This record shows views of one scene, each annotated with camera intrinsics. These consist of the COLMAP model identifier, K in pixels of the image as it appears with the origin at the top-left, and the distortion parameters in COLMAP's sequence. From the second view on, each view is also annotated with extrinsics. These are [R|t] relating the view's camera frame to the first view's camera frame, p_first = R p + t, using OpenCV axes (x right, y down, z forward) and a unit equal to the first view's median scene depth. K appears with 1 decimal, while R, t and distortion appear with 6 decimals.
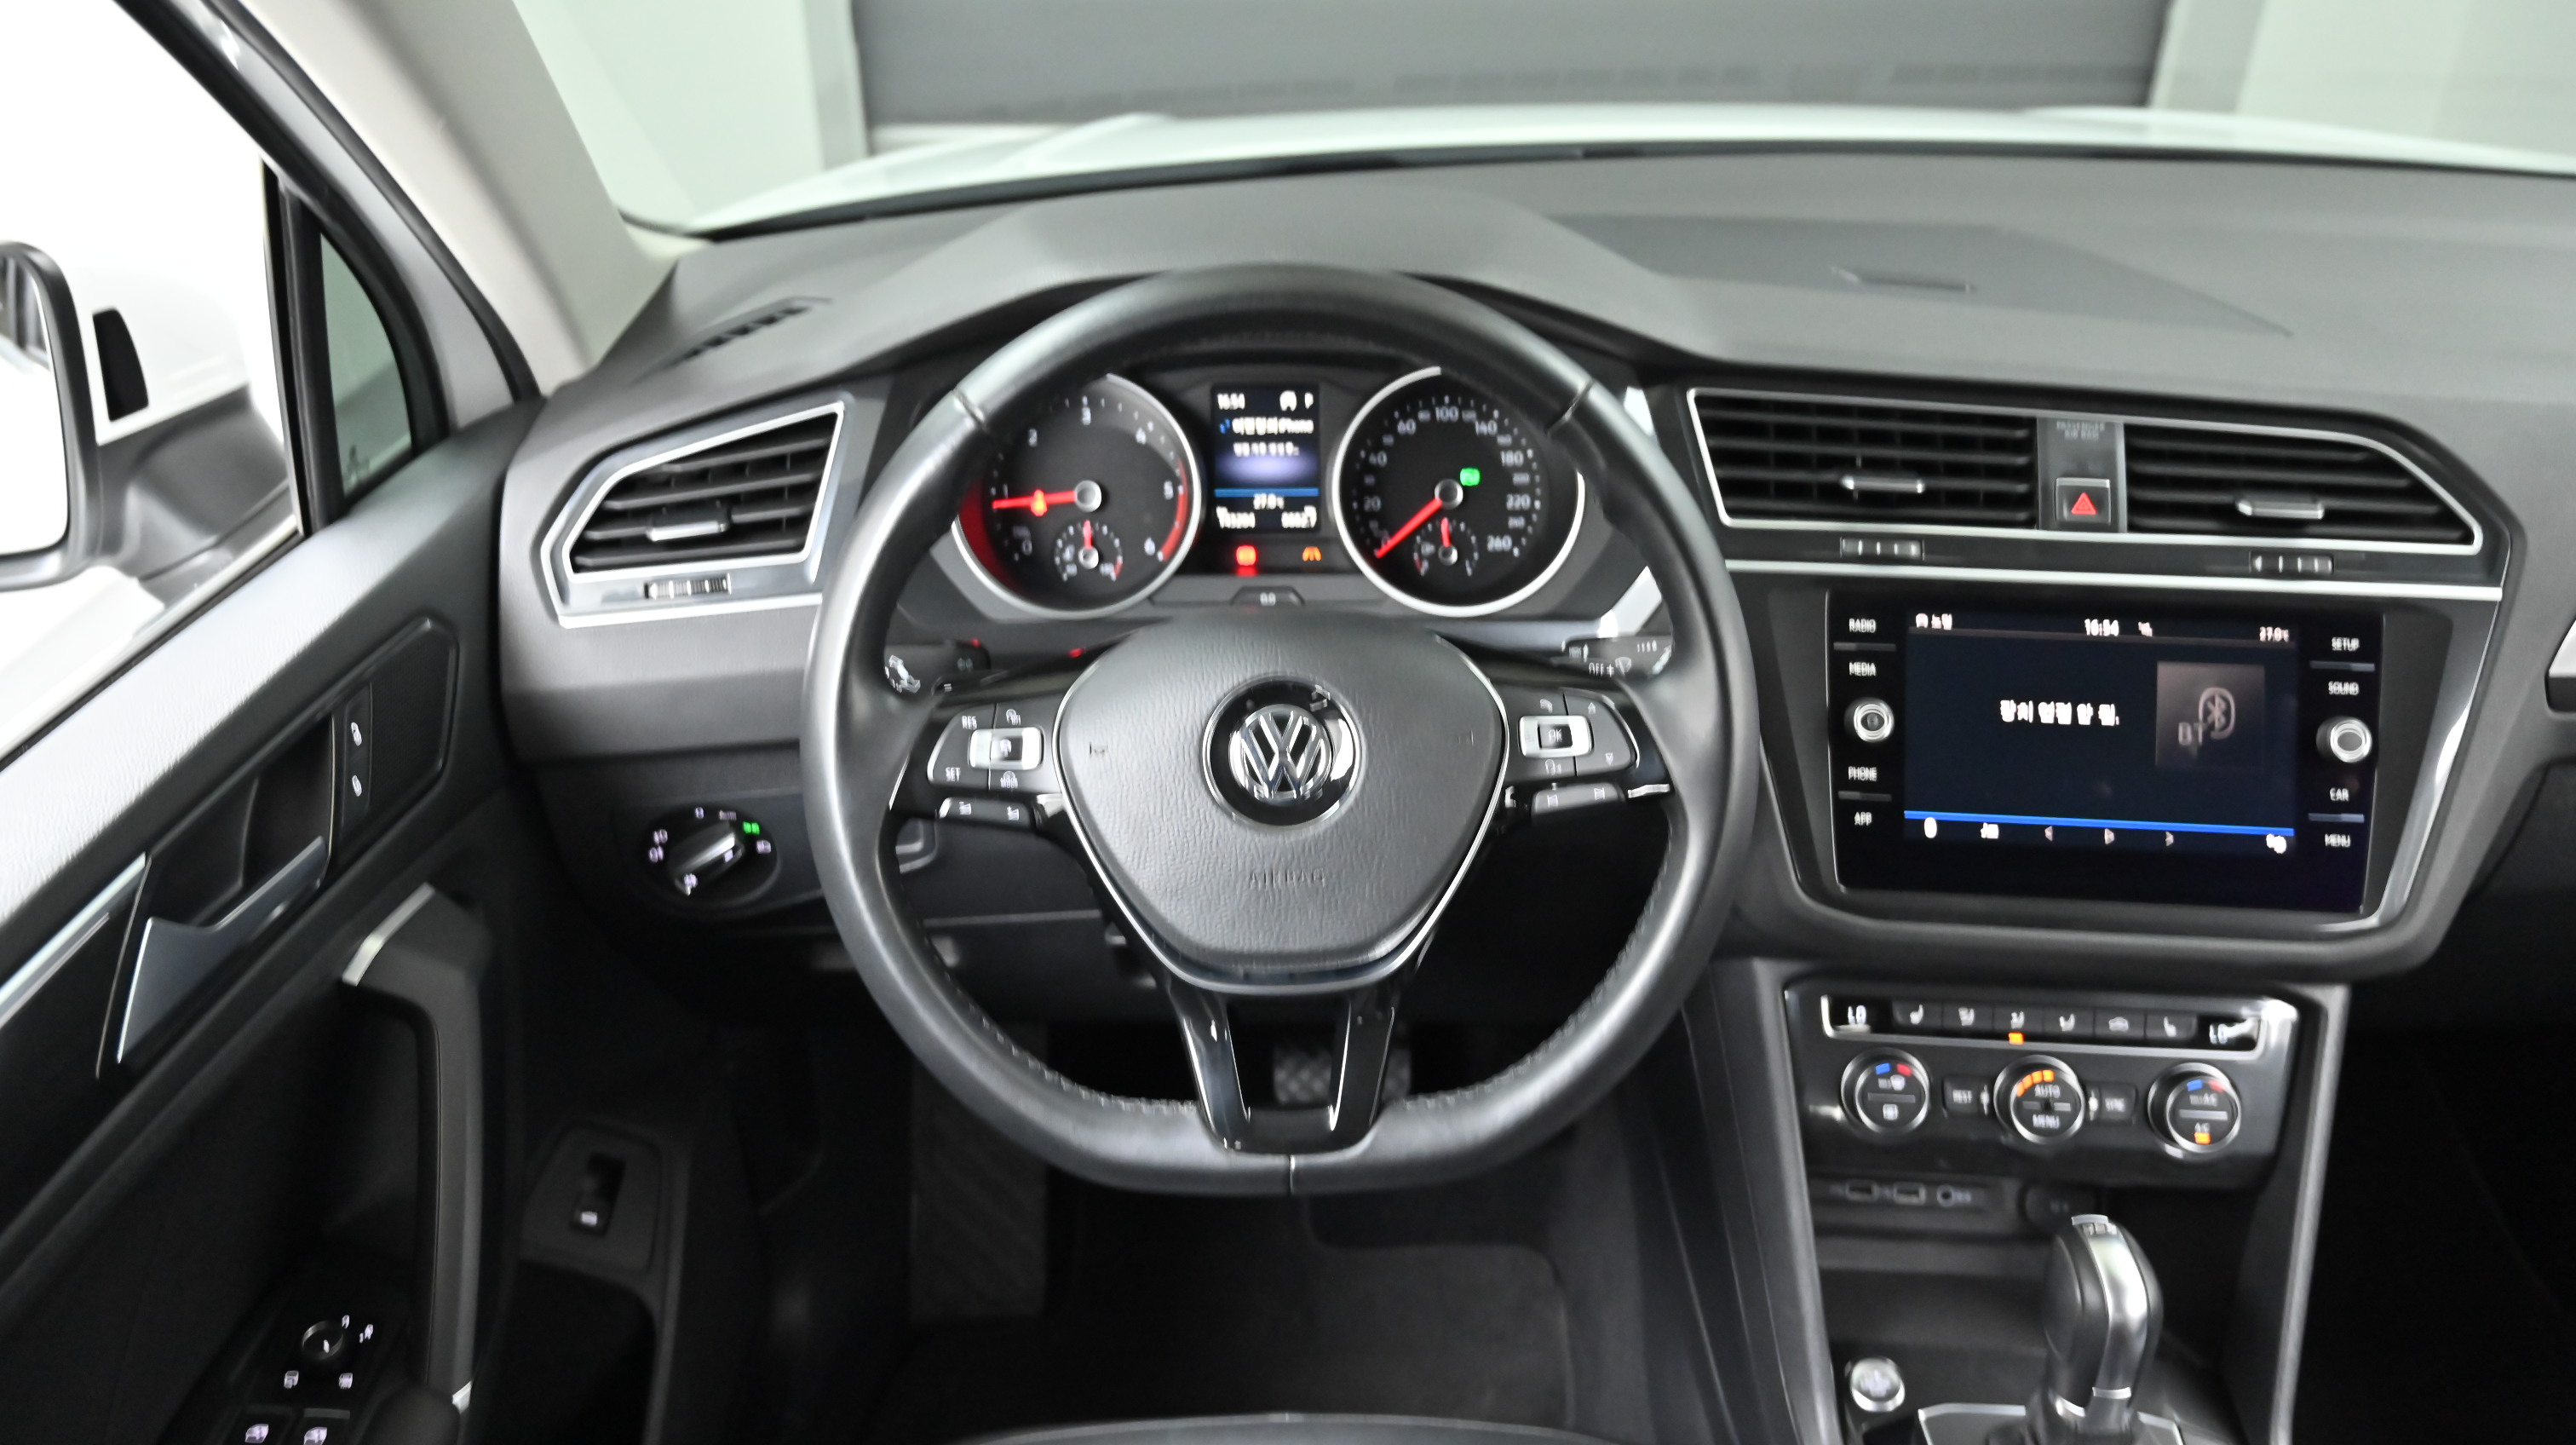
lens RADIAL K [[1861.9, 0, 1289.0], [0, 1861.9, 722.2], [0, 0, 1]] dist [0.000020, 0.010085]
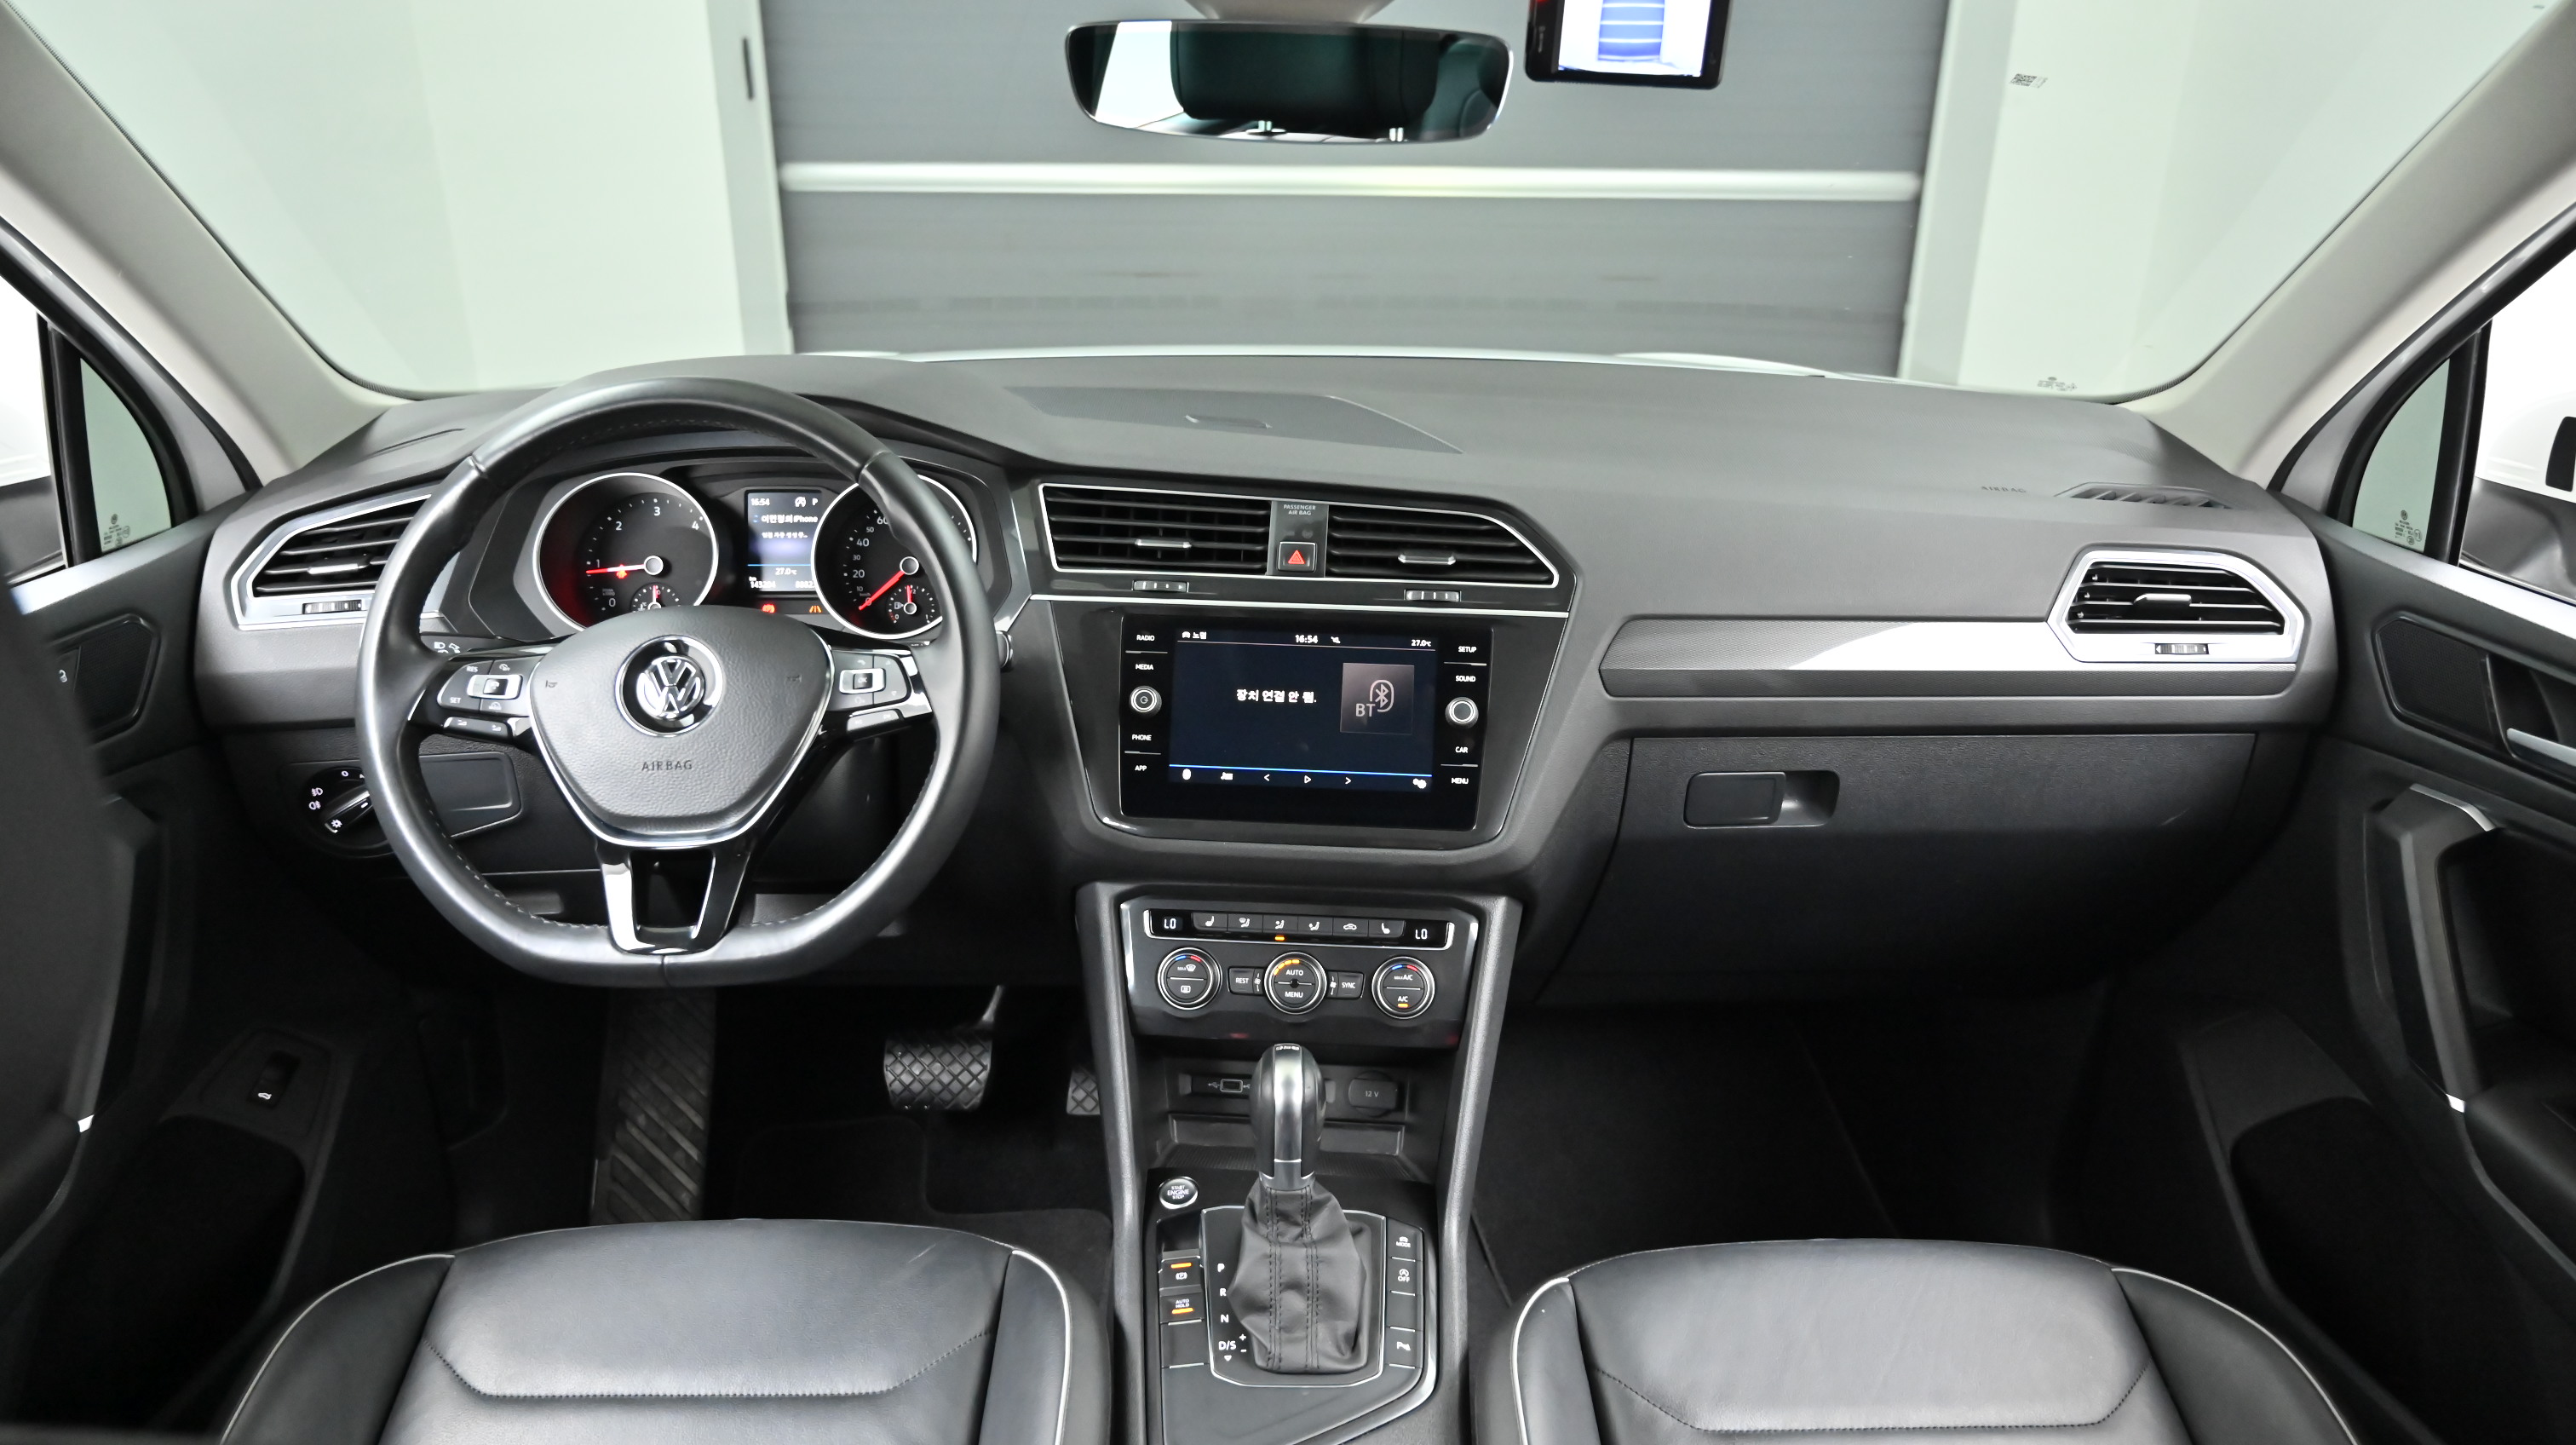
lens RADIAL K [[1753.0, 0, 1300.3], [0, 1753.0, 711.6], [0, 0, 1]] dist [-0.002904, 0.006984]
pose [[0.999903, 0.002908, 0.013613, 0.388581], [-0.000861, 0.988983, -0.148028, 0.196989], [-0.013894, 0.148002, 0.988889, -0.332251]]
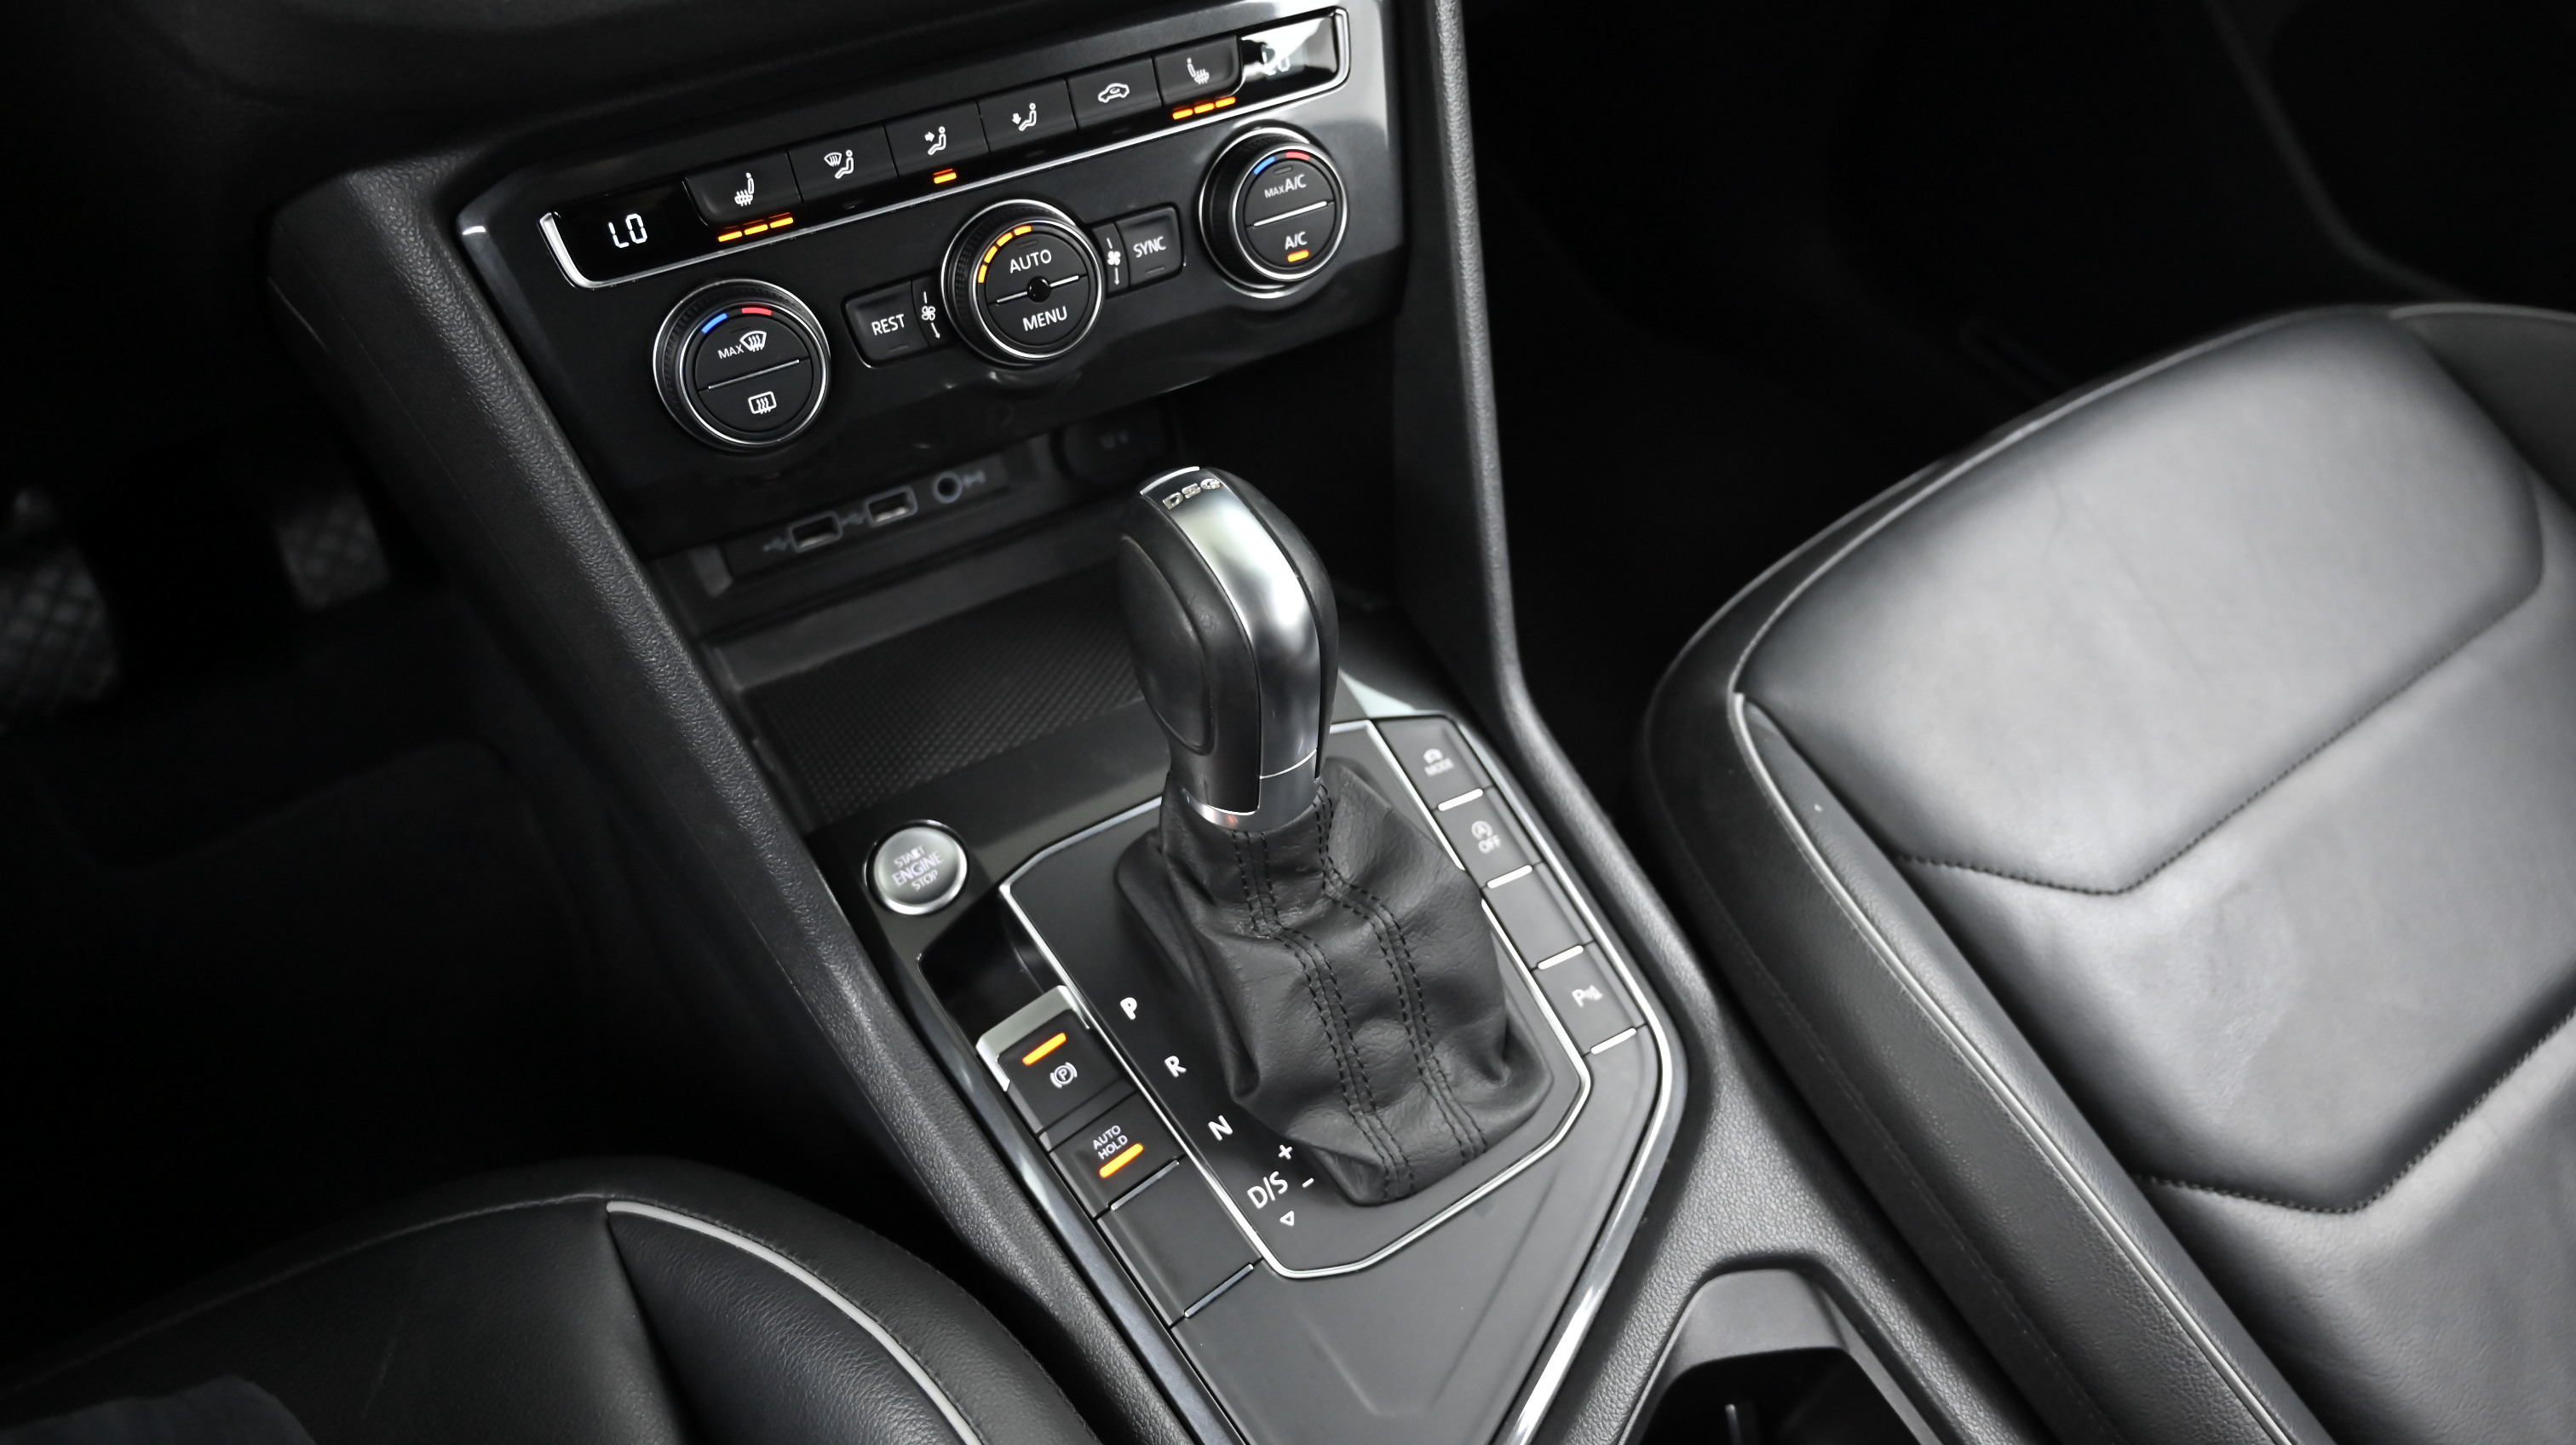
lens RADIAL K [[1753.0, 0, 1274.3], [0, 1753.0, 713.9], [0, 0, 1]] dist [-0.002904, 0.006984]
pose [[0.832803, -0.409969, 0.371975, 0.228363], [0.236587, 0.871092, 0.430378, 0.112853], [-0.500466, -0.270416, 0.822441, 0.525384]]
